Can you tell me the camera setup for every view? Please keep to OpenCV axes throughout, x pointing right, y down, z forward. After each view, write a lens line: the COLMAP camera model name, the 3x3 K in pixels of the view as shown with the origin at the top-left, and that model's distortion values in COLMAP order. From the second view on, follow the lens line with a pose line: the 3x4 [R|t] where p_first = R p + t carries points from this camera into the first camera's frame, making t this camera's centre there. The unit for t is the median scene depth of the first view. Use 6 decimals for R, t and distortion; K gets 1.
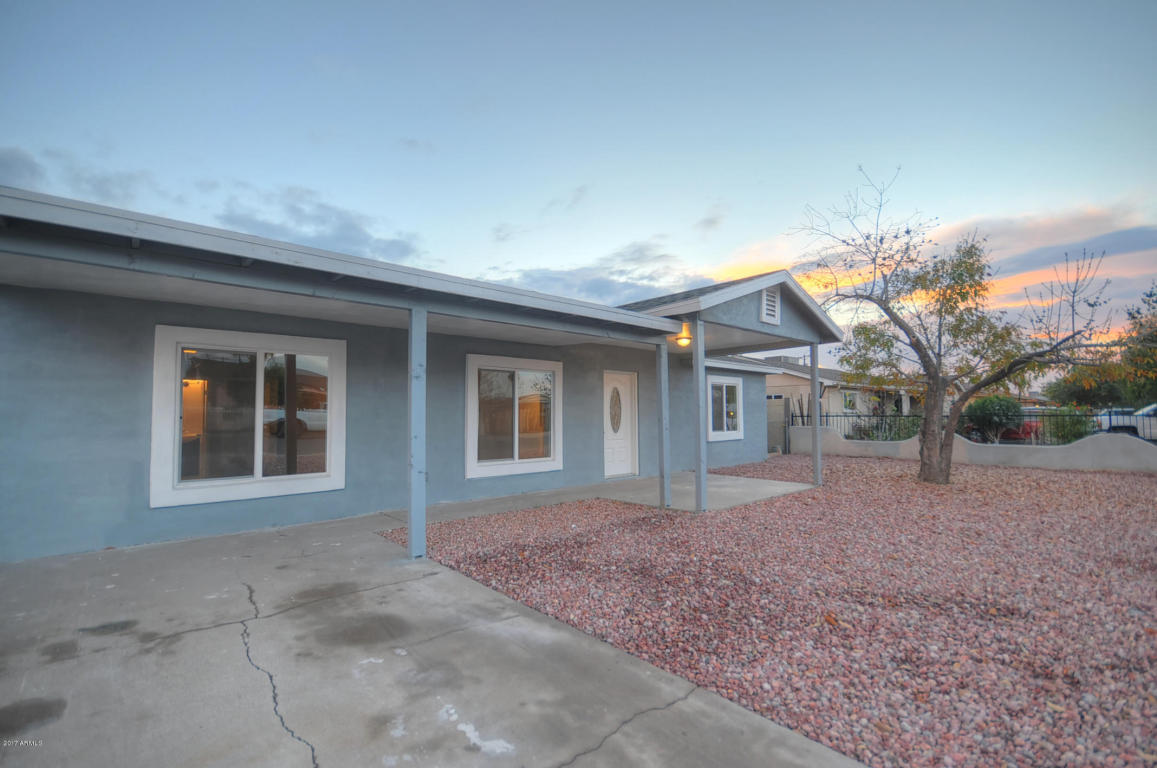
lens RADIAL K [[507.5, 0, 577.8], [0, 507.5, 395.3], [0, 0, 1]] dist [-0.013389, -0.000035]
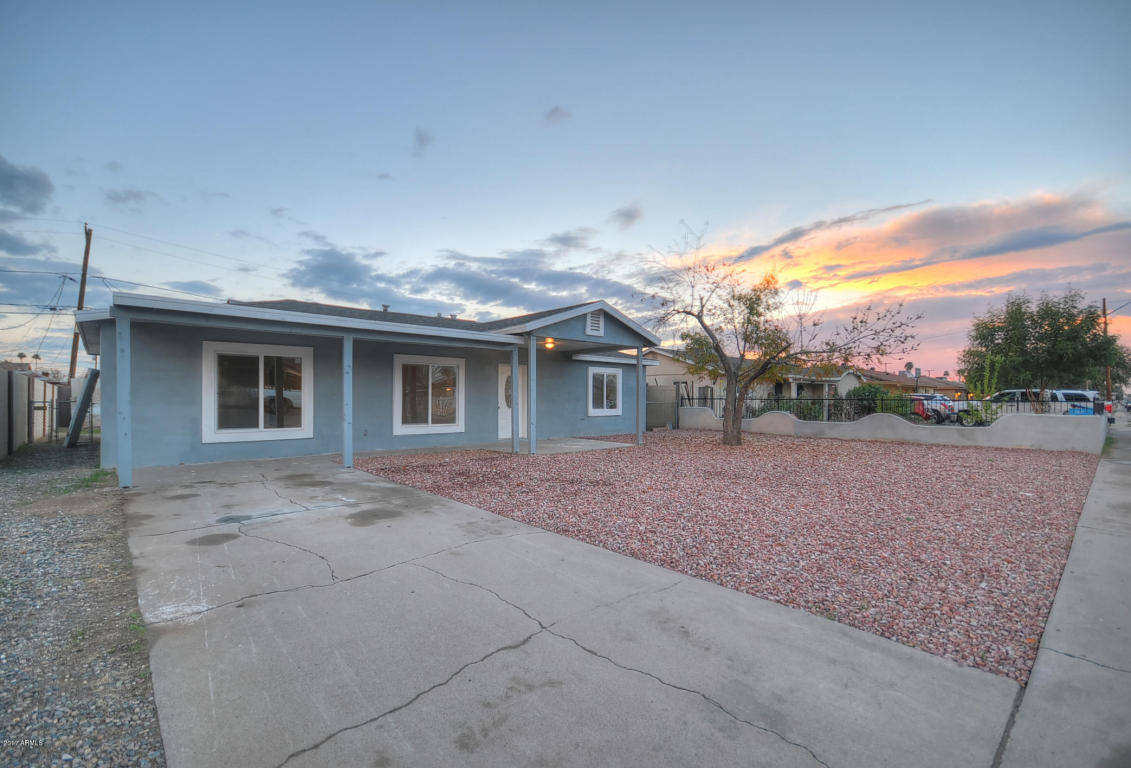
lens RADIAL K [[509.2, 0, 561.0], [0, 509.2, 401.0], [0, 0, 1]] dist [-0.002126, -0.000054]
pose [[0.999914, 0.009428, -0.009167, 0.266355], [-0.009013, 0.998979, 0.044272, -0.011725], [0.009575, -0.044185, 0.998977, -0.475801]]
